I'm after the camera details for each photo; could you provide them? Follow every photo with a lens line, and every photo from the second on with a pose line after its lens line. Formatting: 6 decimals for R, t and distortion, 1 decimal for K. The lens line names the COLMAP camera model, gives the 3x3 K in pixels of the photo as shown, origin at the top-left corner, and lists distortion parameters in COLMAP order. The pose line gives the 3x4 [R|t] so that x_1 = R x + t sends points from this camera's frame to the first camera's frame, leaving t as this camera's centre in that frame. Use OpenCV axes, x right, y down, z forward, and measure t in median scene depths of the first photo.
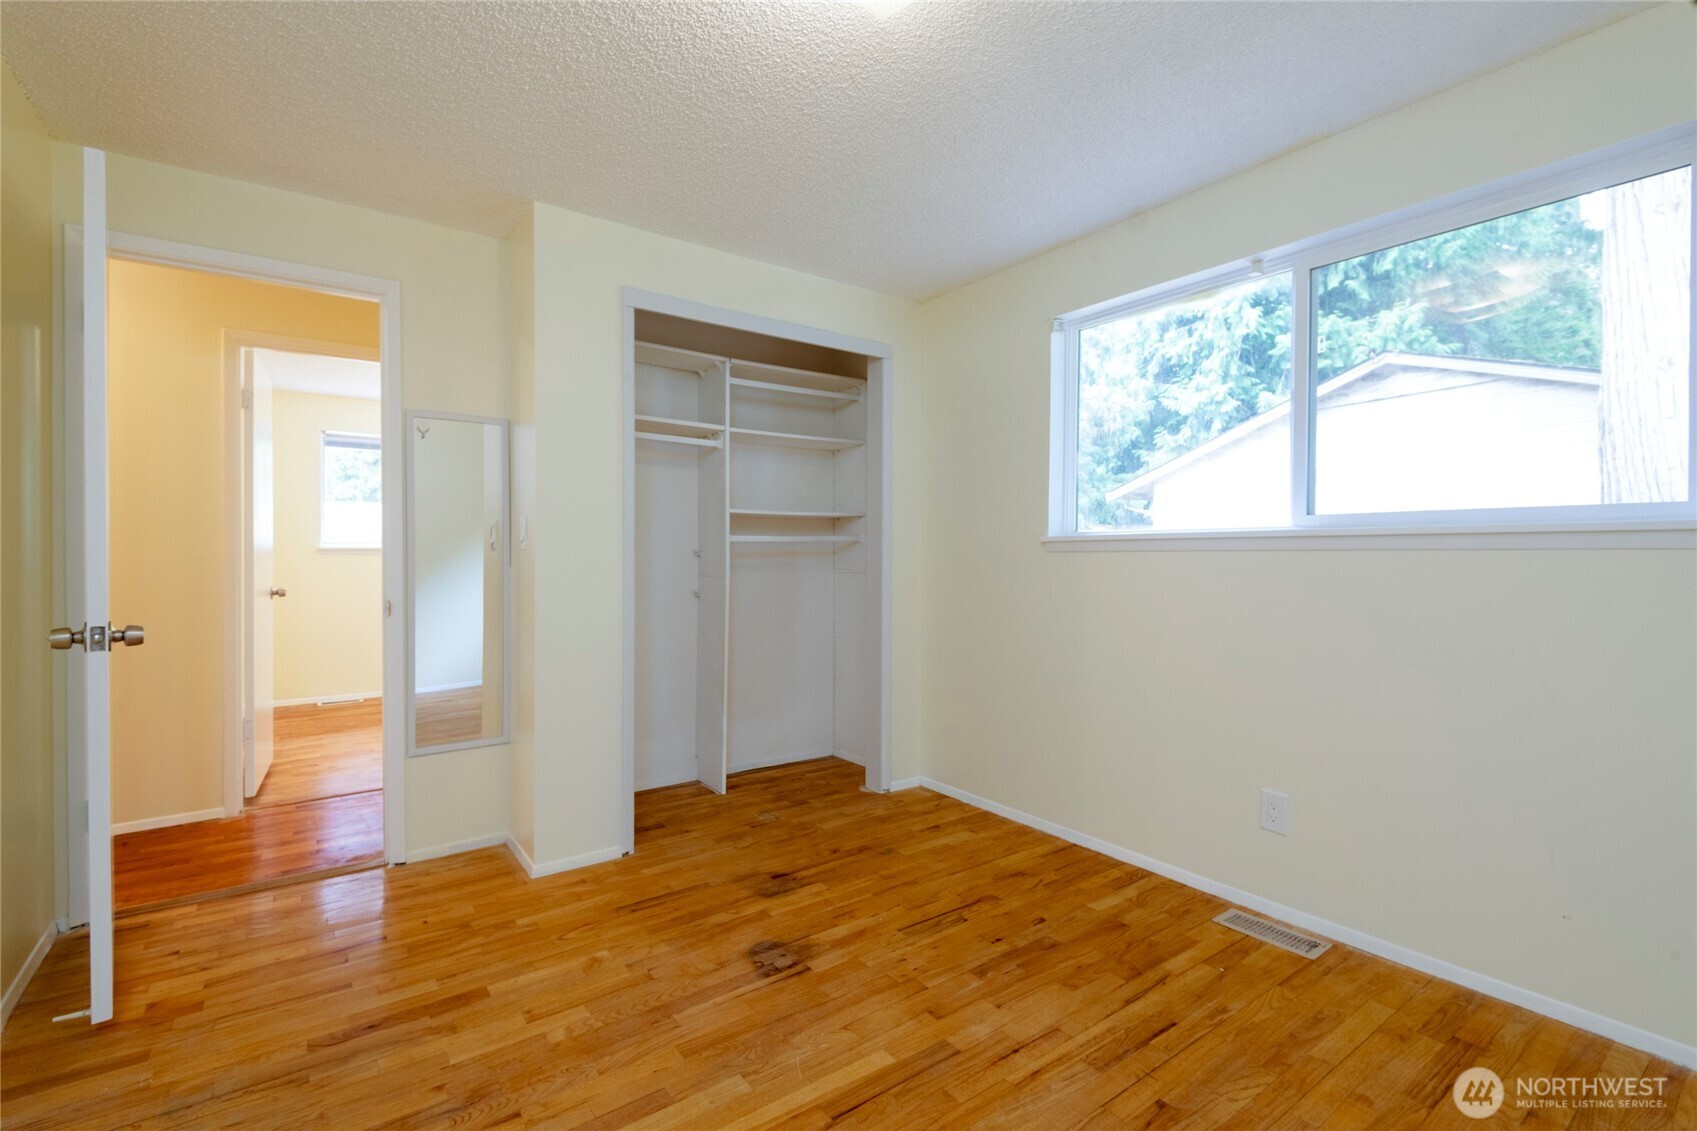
lens RADIAL K [[766.0, 0, 853.1], [0, 766.0, 552.9], [0, 0, 1]] dist [0.024826, -0.013851]
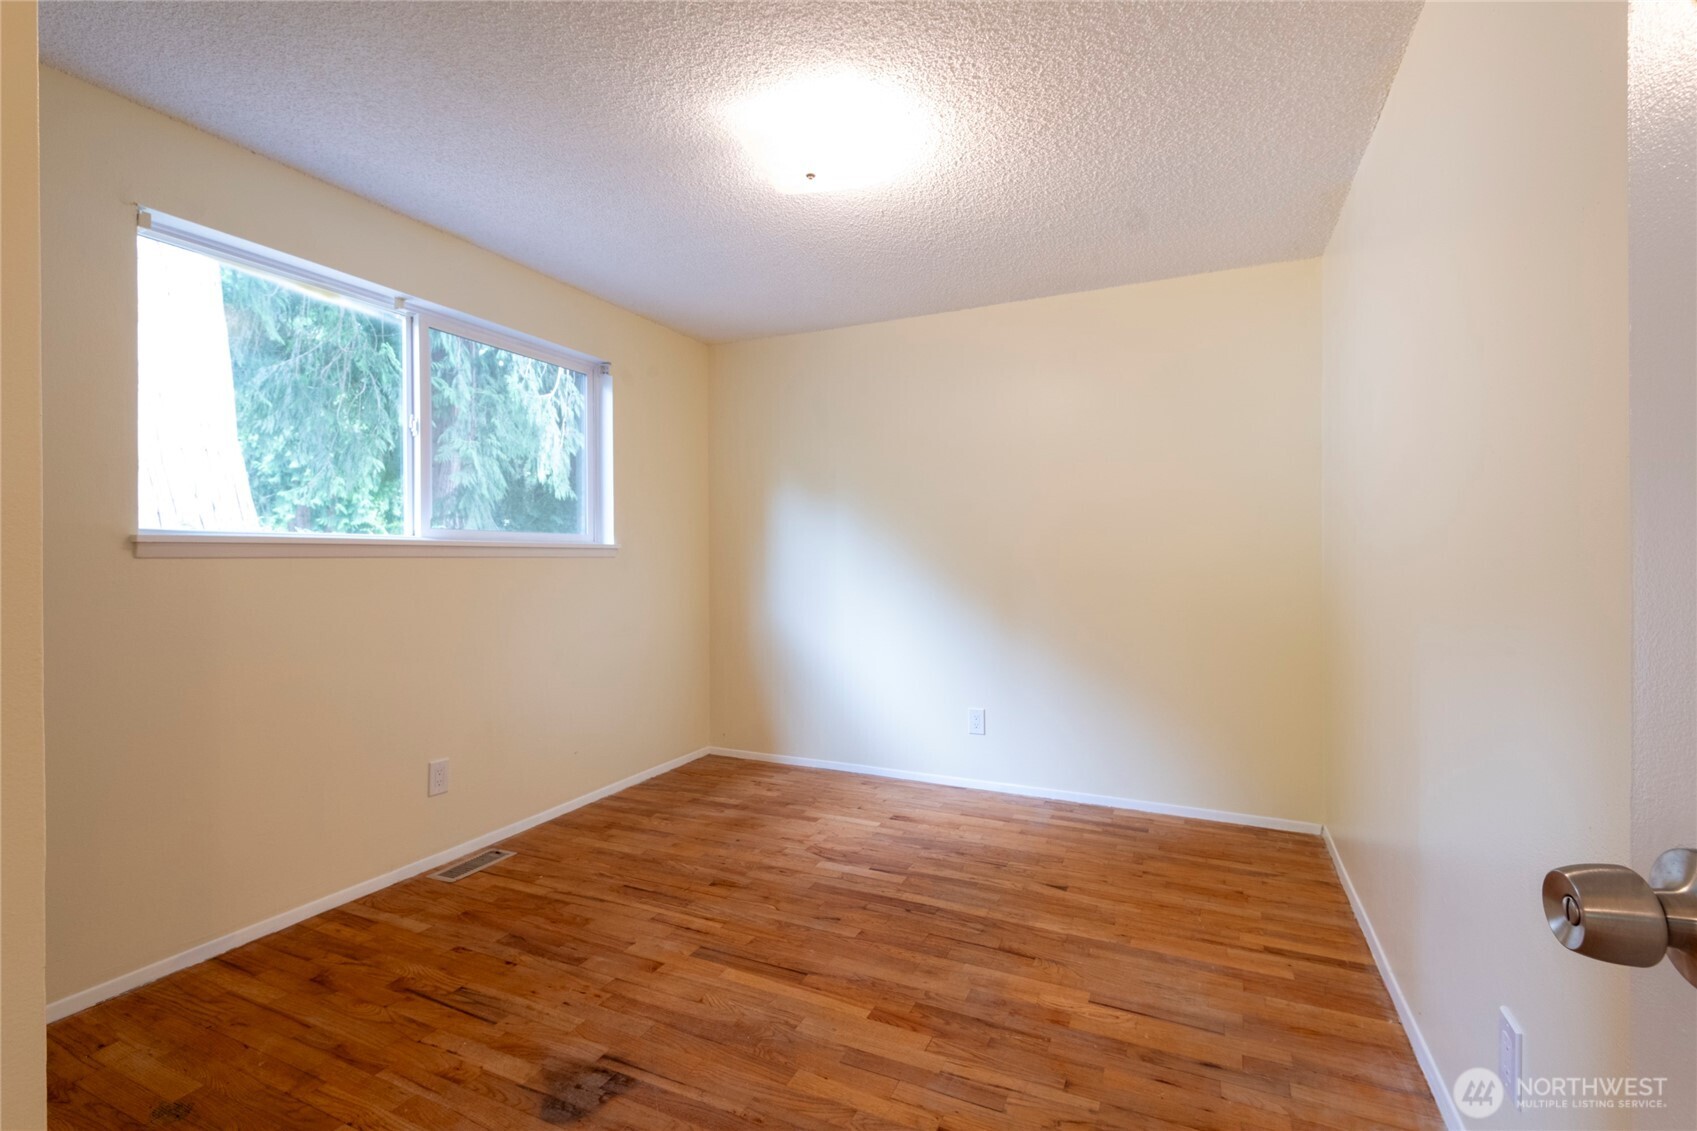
lens RADIAL K [[766.0, 0, 851.6], [0, 766.0, 567.9], [0, 0, 1]] dist [0.024826, -0.013851]
pose [[-0.487895, -0.008427, 0.872862, -0.870973], [0.003458, 0.999927, 0.011586, 0.001480], [-0.872896, 0.008671, -0.487830, 1.113665]]
